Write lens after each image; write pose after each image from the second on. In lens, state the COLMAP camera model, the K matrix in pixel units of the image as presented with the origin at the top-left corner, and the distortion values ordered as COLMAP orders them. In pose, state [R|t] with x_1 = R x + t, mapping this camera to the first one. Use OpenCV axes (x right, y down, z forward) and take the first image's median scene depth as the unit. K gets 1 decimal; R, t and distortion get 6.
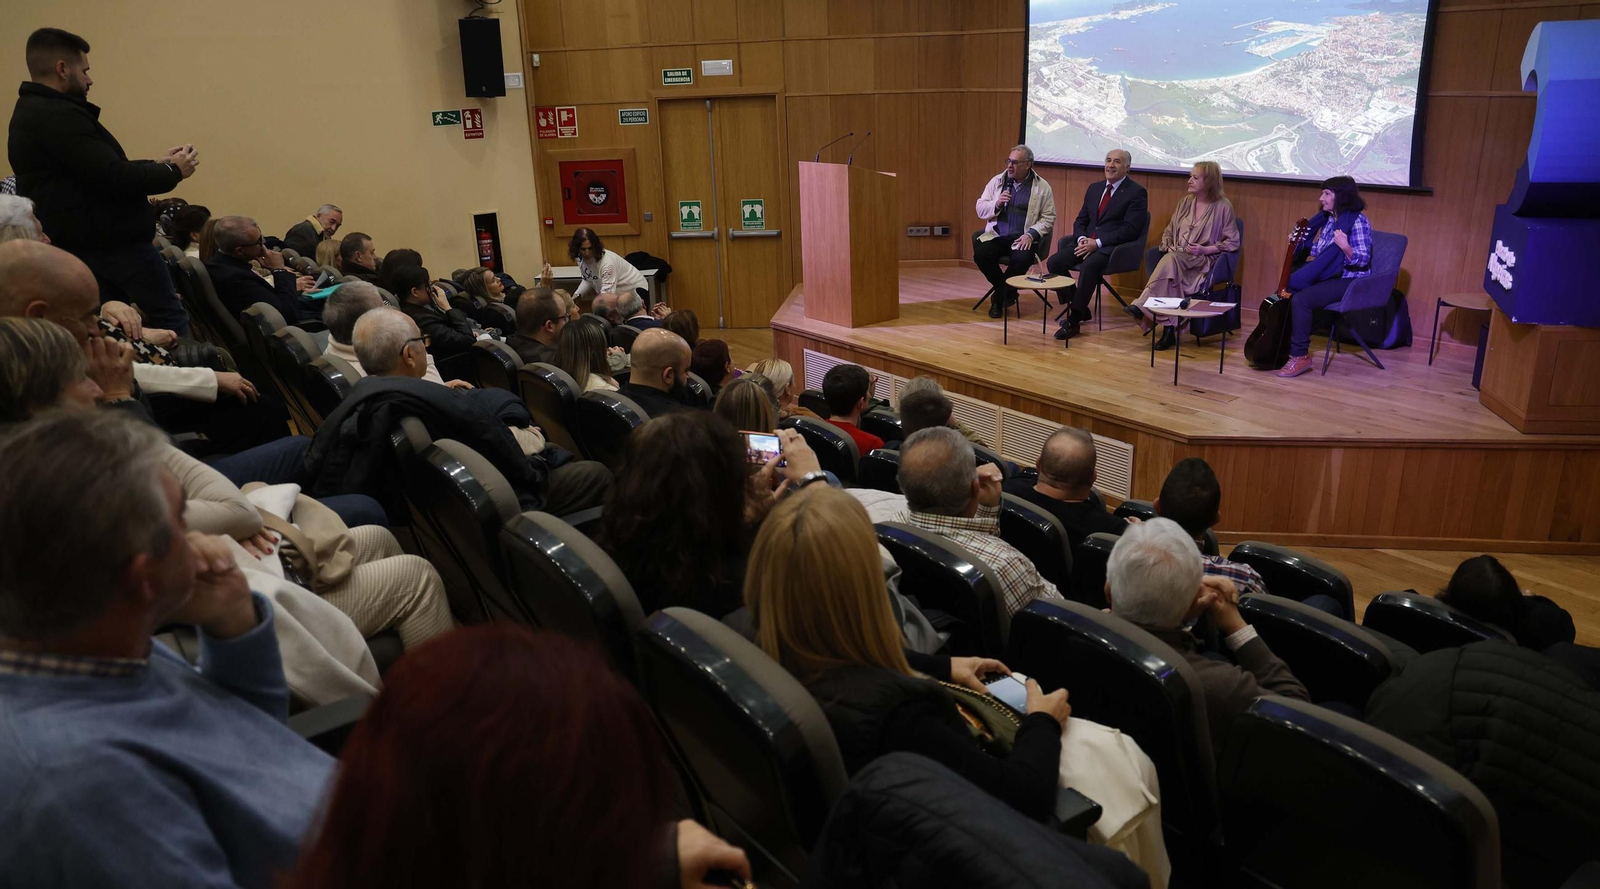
lens RADIAL K [[1109.1, 0, 799.2], [0, 1109.1, 469.8], [0, 0, 1]] dist [-0.101699, 0.081500]
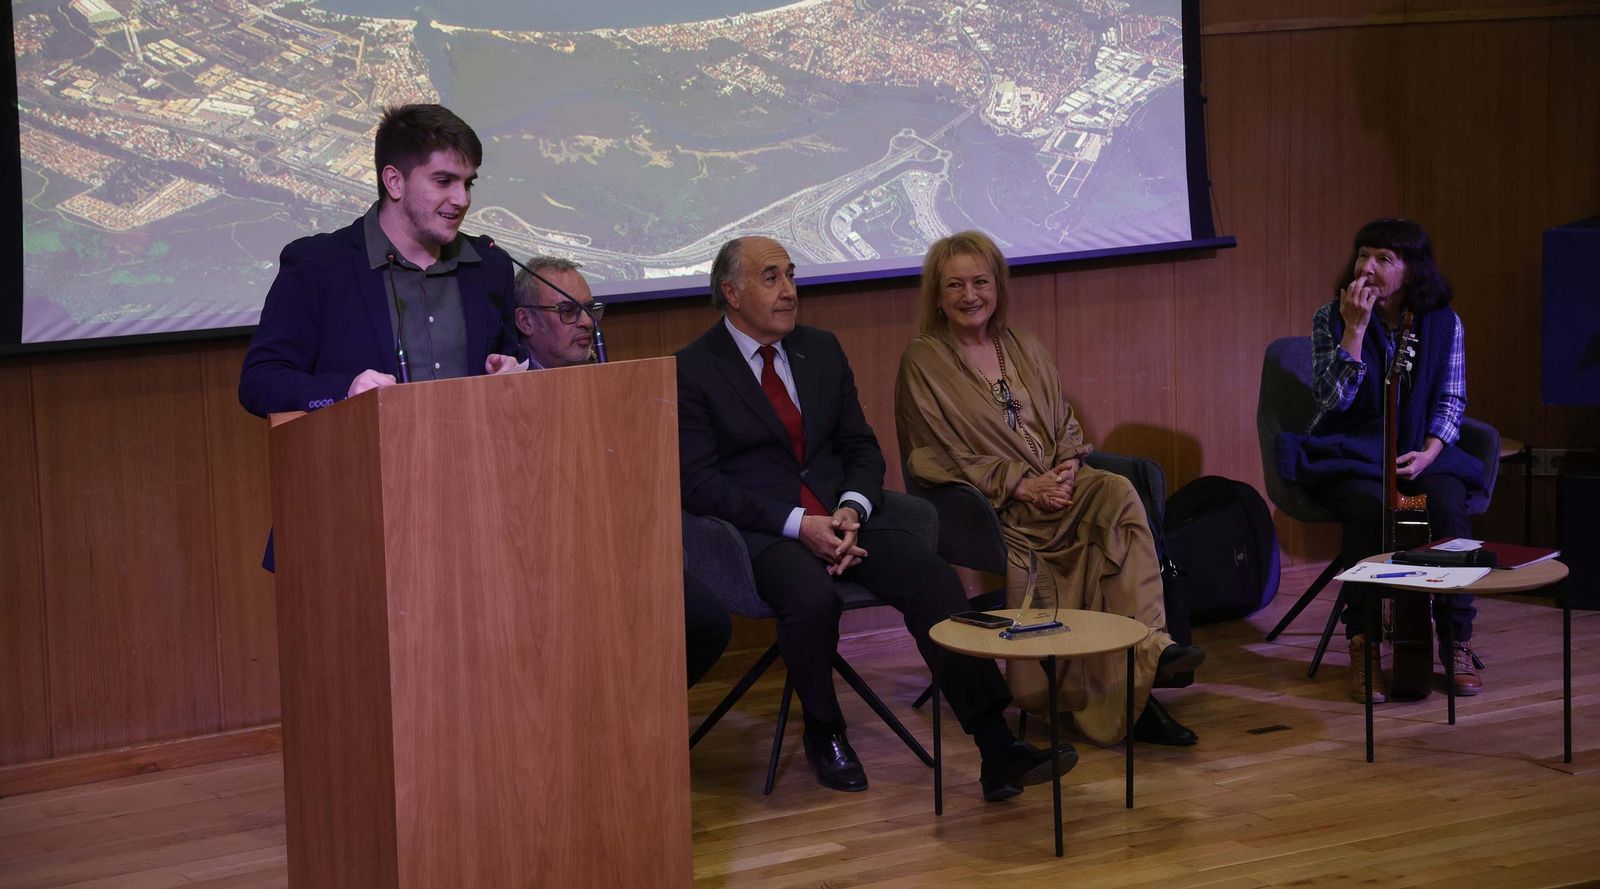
lens RADIAL K [[3342.4, 0, 760.1], [0, 3342.4, 418.5], [0, 0, 1]] dist [0.435262, 0.052339]
pose [[0.113317, -0.104372, 0.988062, -0.642090], [0.369027, 0.927749, 0.055678, -0.275382], [-0.922485, 0.358312, 0.143646, 0.815029]]
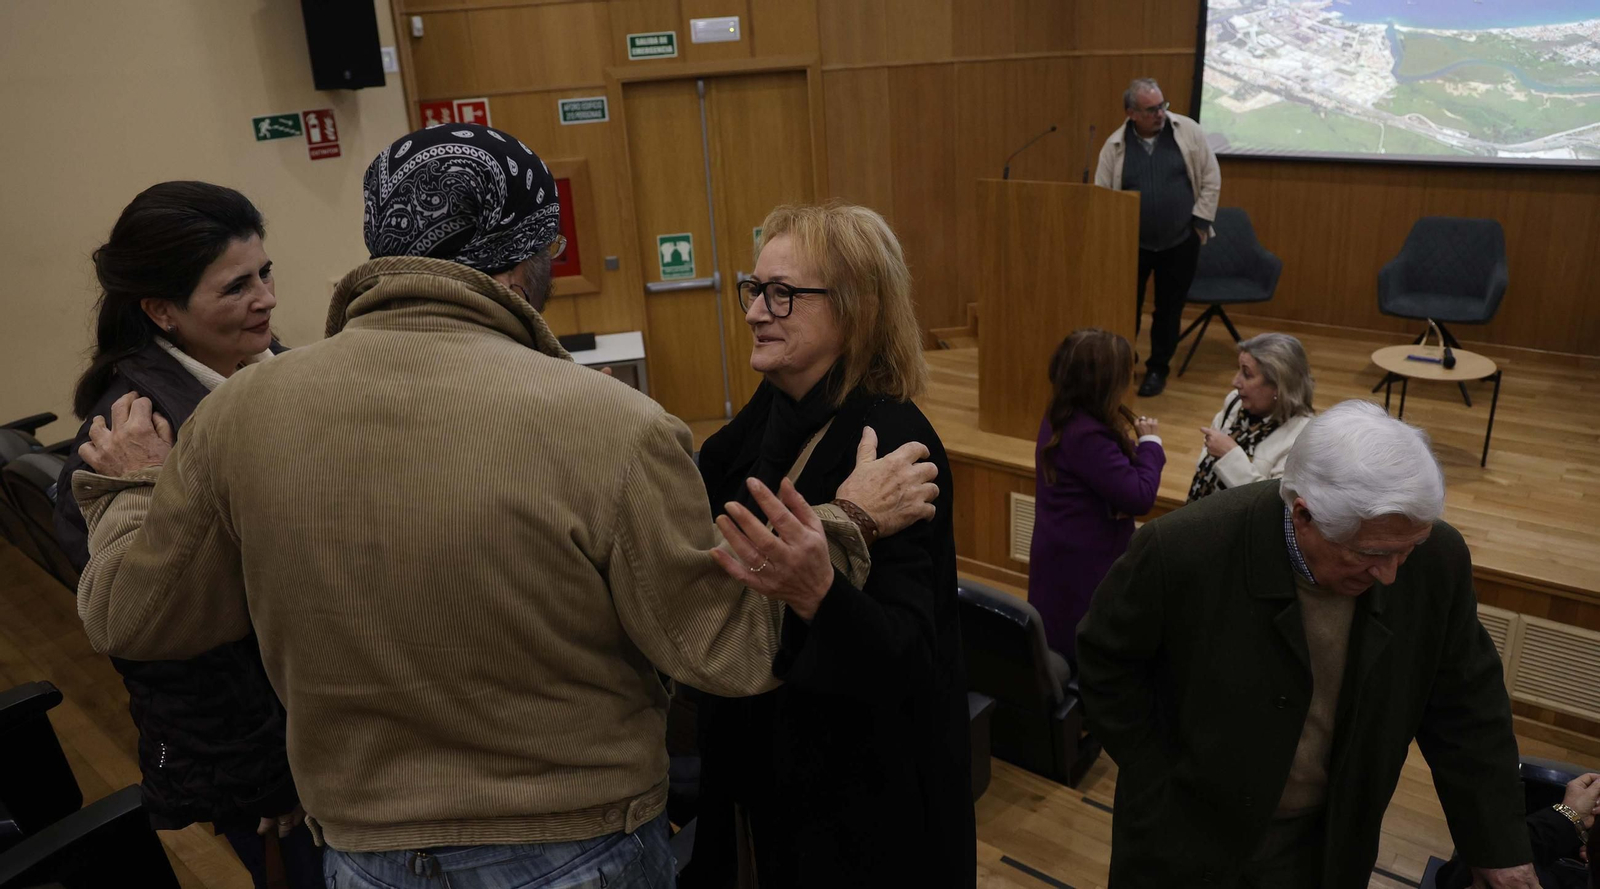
lens RADIAL K [[1086.9, 0, 801.7], [0, 1086.9, 422.1], [0, 0, 1]] dist [-0.099873, 0.061413]
pose [[0.970185, -0.104575, 0.218643, -0.223810], [0.107897, 0.994157, -0.003276, -0.154590], [-0.217023, 0.026769, 0.975799, 0.450364]]
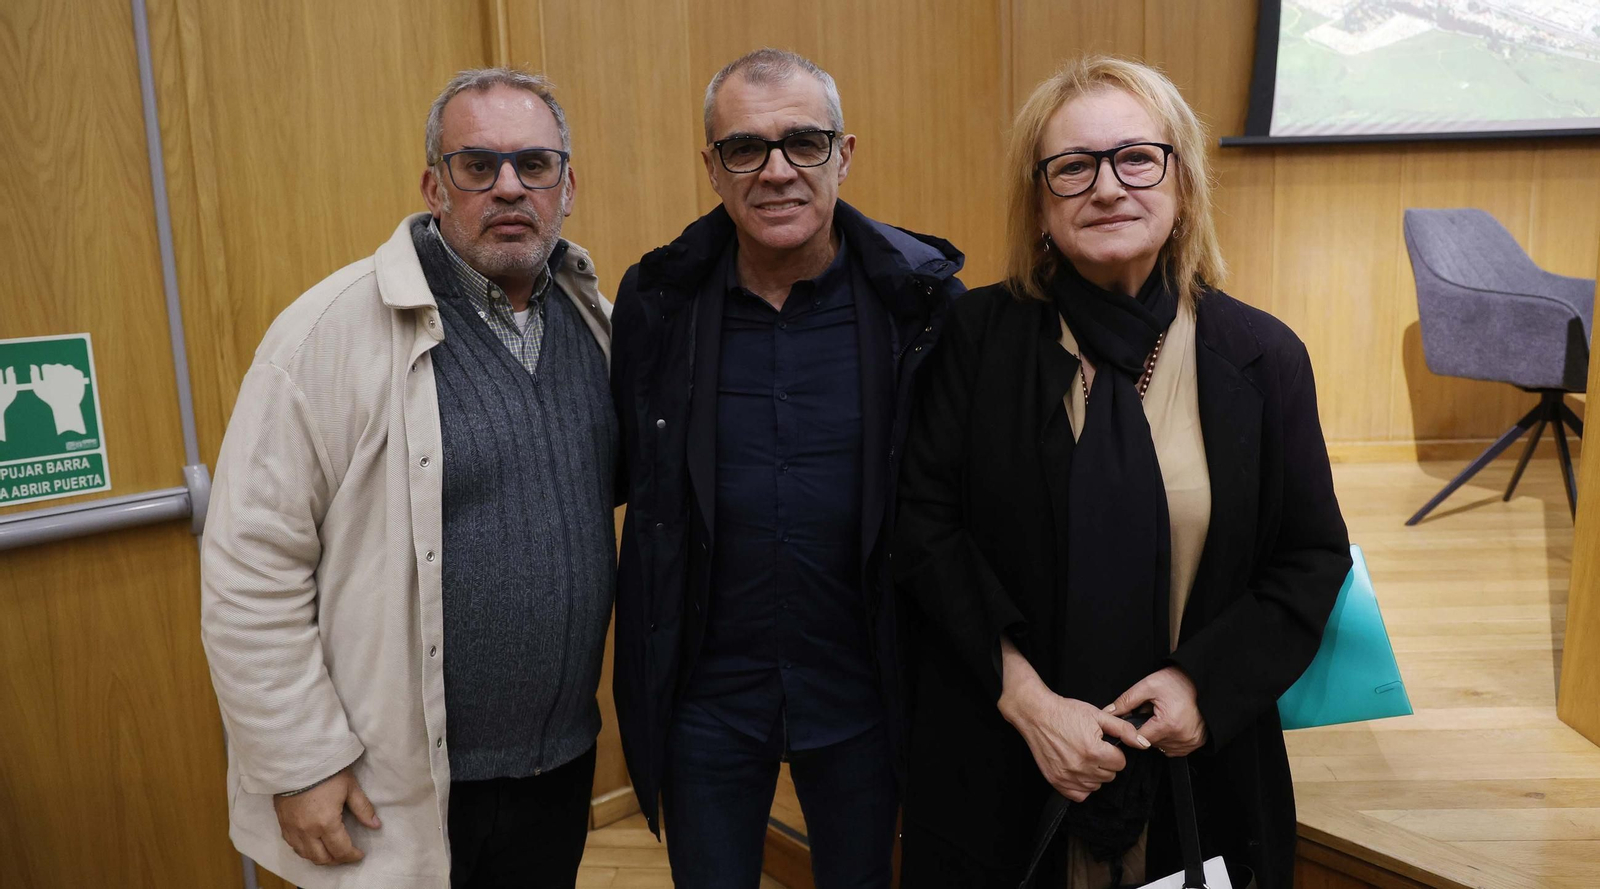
lens RADIAL K [[1086.9, 0, 801.7], [0, 1086.9, 422.1], [0, 0, 1]] dist [-0.099873, 0.061413]
pose [[0.652943, -0.117319, 0.748266, -0.181248], [0.273267, 0.957880, -0.088271, -0.228985], [-0.706392, 0.262112, 0.657500, 1.011625]]
